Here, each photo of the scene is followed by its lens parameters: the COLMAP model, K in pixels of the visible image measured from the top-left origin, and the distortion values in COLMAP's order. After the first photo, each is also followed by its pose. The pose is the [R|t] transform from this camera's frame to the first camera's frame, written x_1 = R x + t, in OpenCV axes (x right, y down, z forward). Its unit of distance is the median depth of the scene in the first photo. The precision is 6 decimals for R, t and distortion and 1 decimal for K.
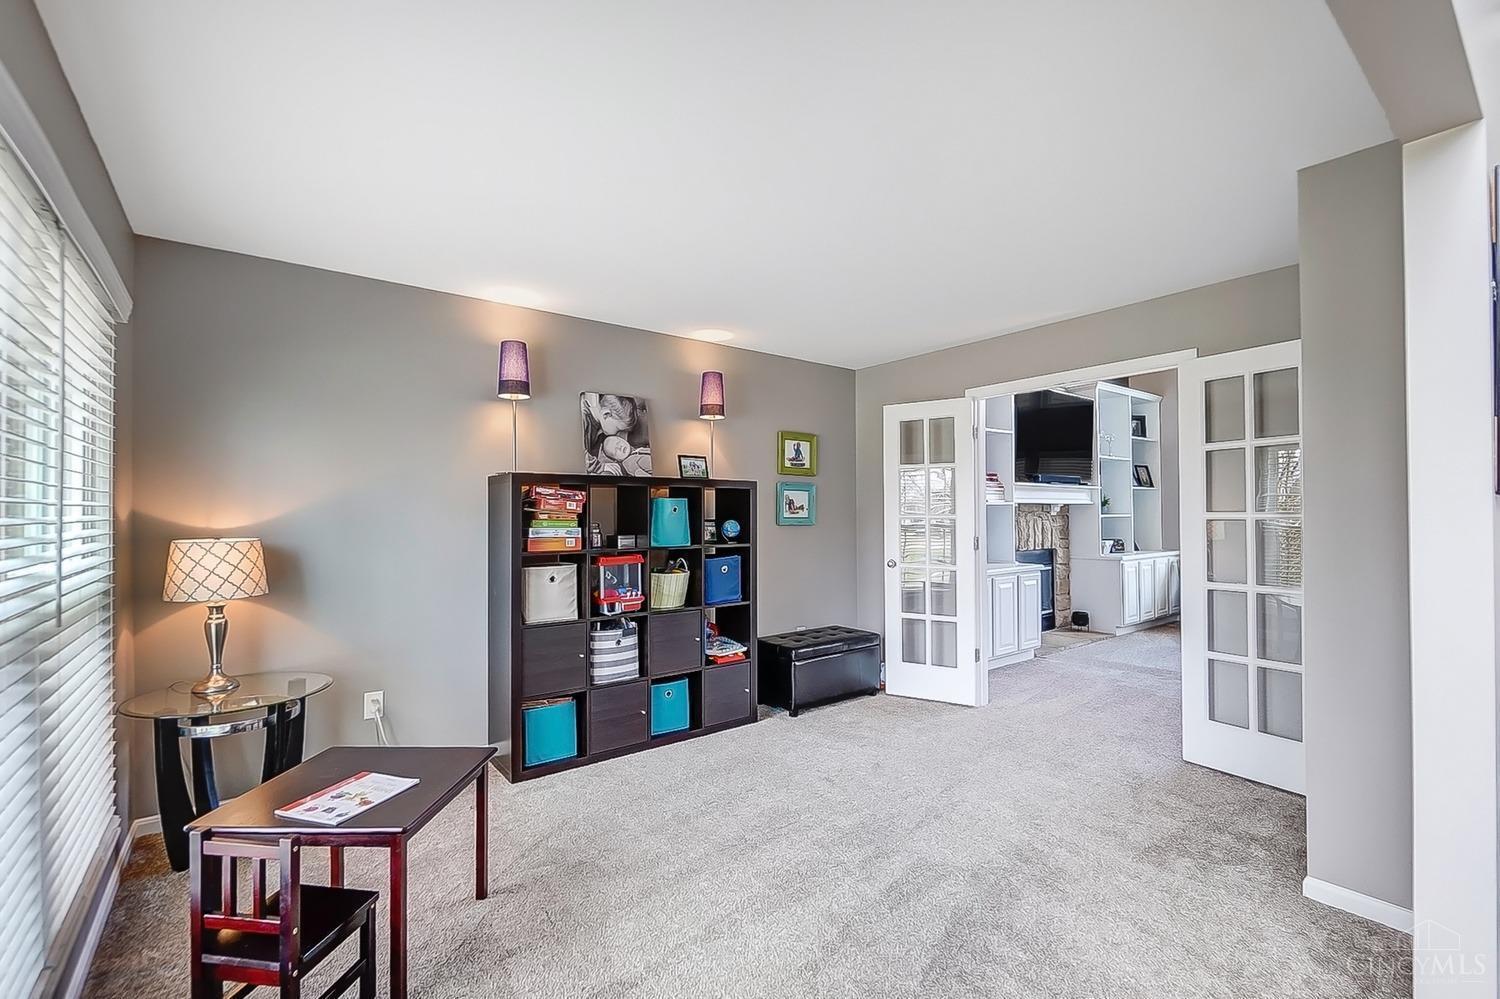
lens RADIAL K [[651.2, 0, 751.4], [0, 651.2, 507.9], [0, 0, 1]] dist [-0.001992, -0.000147]
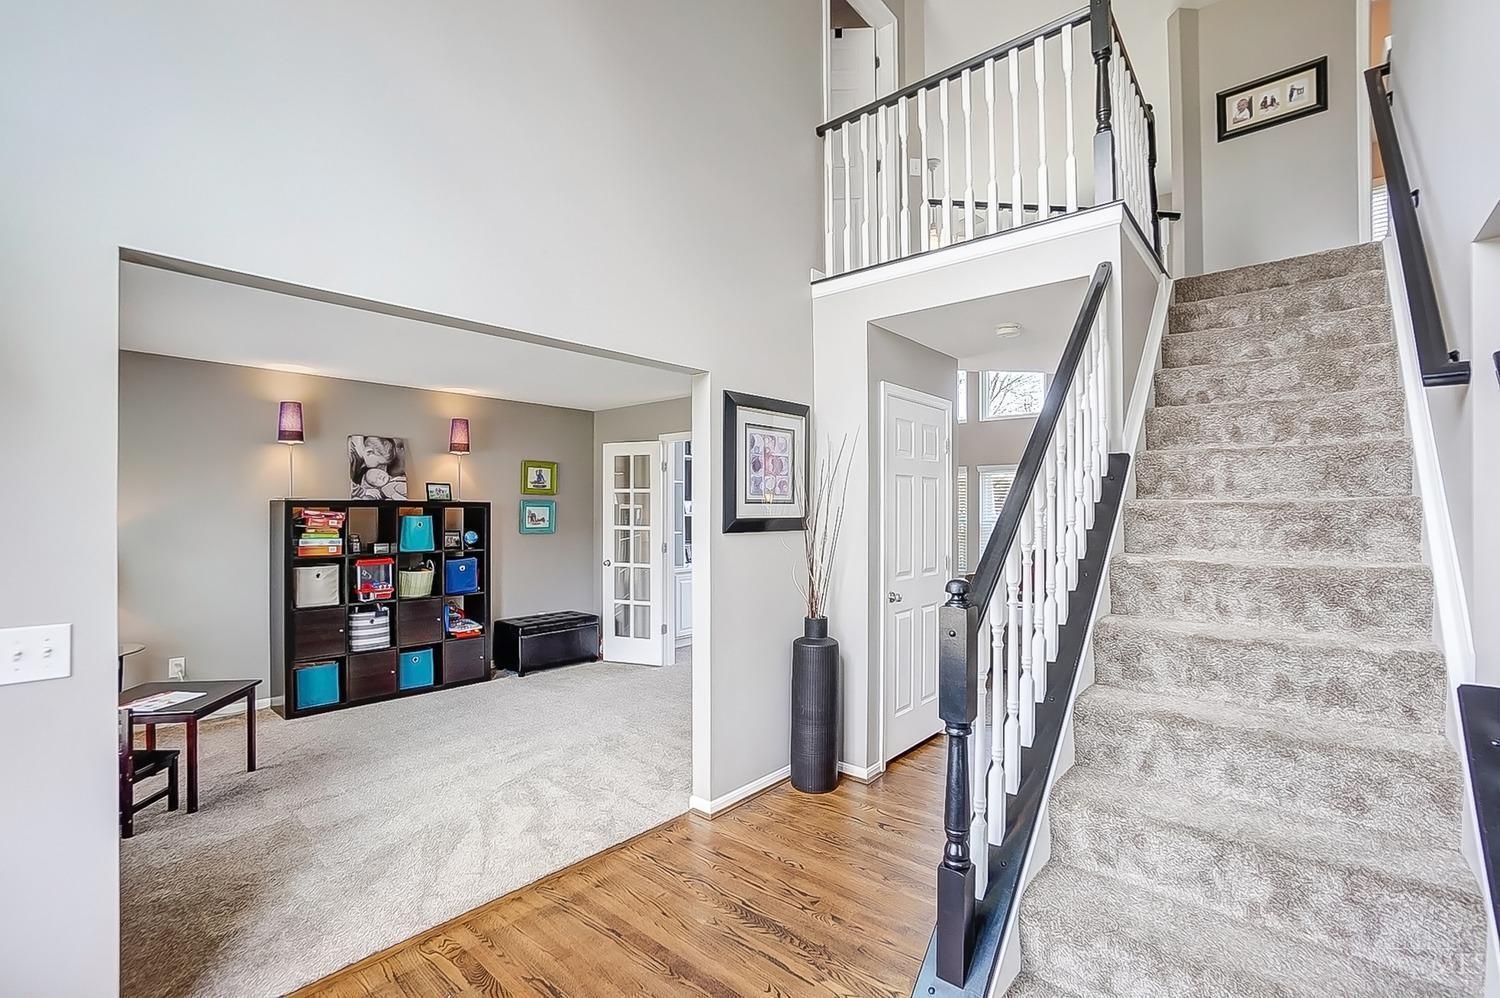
lens RADIAL K [[666.6, 0, 746.0], [0, 666.6, 507.8], [0, 0, 1]] dist [-0.067233, 0.025894]
pose [[0.980481, 0.008438, 0.196433, 0.274515], [-0.009748, 0.999936, 0.005706, -0.045434], [-0.196372, -0.007509, 0.980501, -0.467713]]
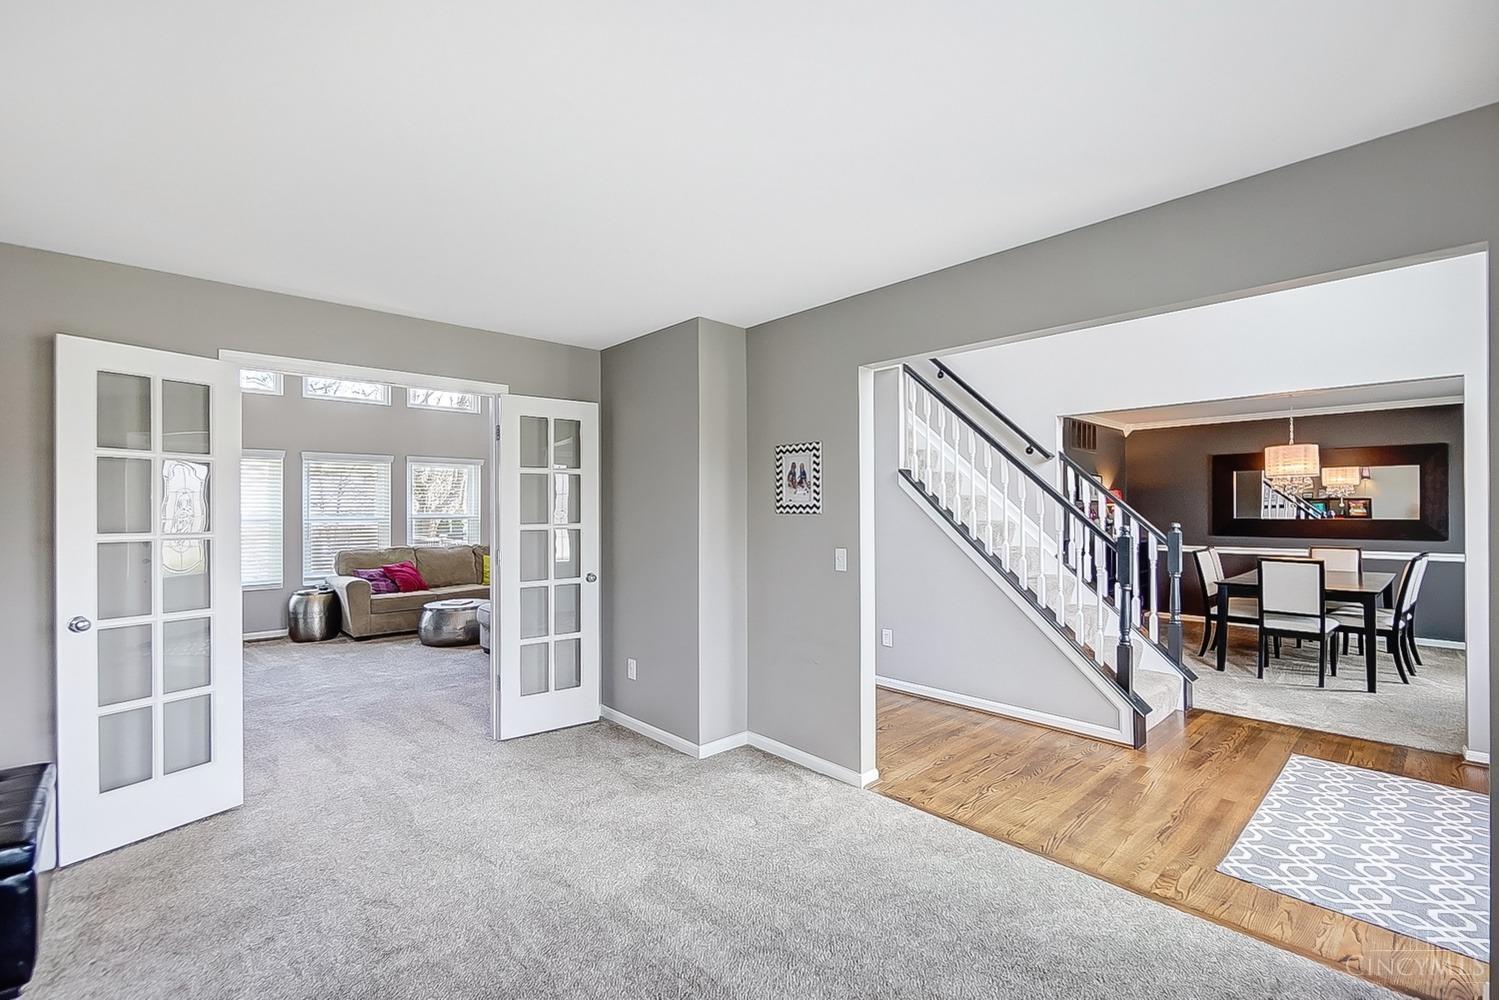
lens RADIAL K [[650.8, 0, 750.9], [0, 650.8, 508.4], [0, 0, 1]] dist [-0.001992, -0.000147]
pose [[-0.087453, 0.006538, 0.996147, -0.462444], [-0.005991, 0.999957, -0.007089, -0.014556], [-0.996151, -0.006588, -0.087410, 0.589555]]
